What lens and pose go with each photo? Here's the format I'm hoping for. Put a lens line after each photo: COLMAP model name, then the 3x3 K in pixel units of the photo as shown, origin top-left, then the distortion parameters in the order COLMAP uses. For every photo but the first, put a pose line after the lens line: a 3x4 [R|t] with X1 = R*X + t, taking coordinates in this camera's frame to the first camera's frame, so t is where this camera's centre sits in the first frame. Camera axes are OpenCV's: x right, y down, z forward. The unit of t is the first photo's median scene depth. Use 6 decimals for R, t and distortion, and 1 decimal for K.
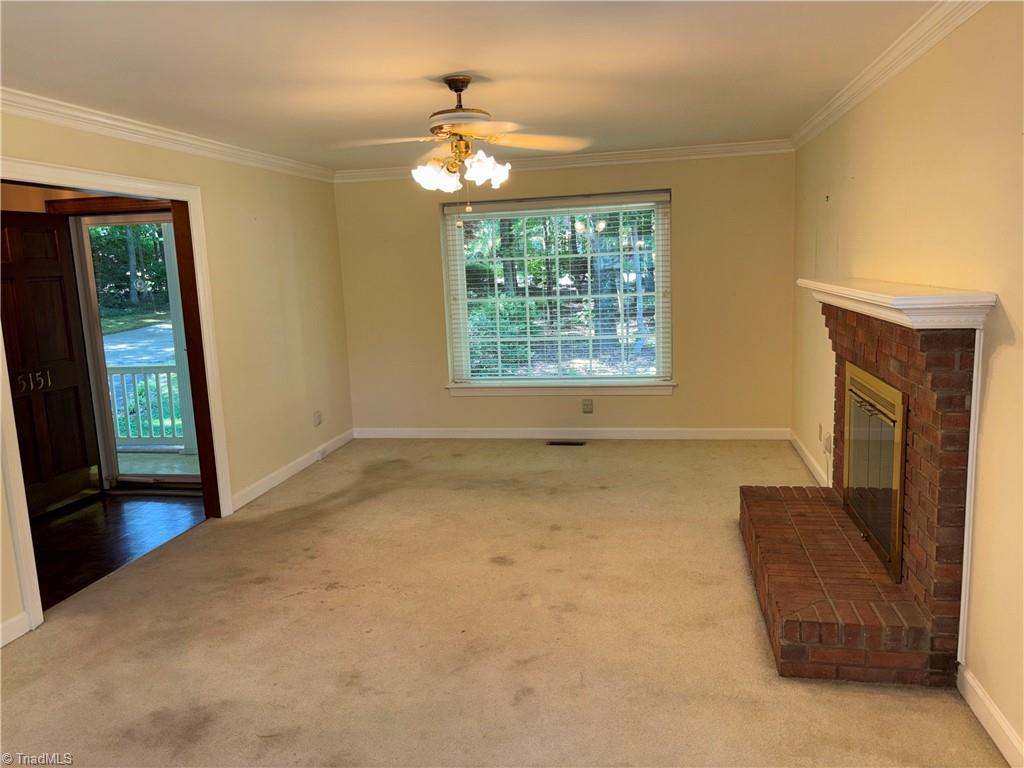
lens RADIAL K [[771.5, 0, 511.0], [0, 771.5, 388.4], [0, 0, 1]] dist [0.062117, -0.071762]
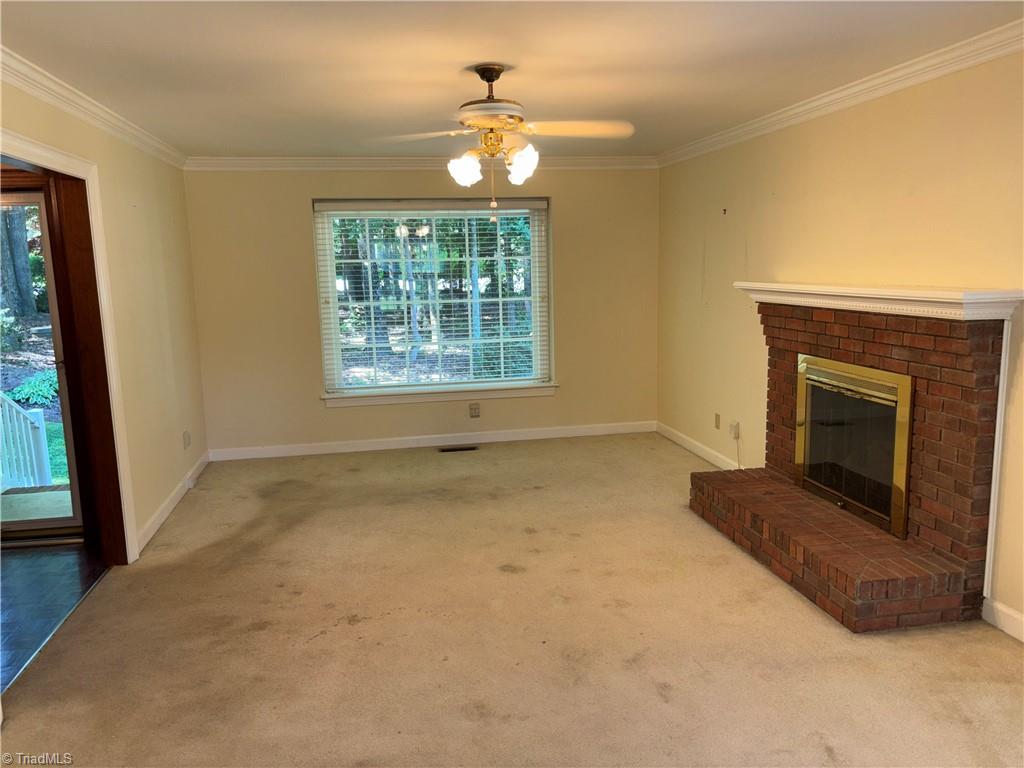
lens RADIAL K [[771.5, 0, 511.0], [0, 771.5, 388.4], [0, 0, 1]] dist [0.062117, -0.071762]
pose [[0.929963, -0.040417, 0.365424, -0.359241], [0.044897, 0.998985, -0.003767, 0.000611], [-0.364900, 0.019909, 0.930834, 0.093024]]
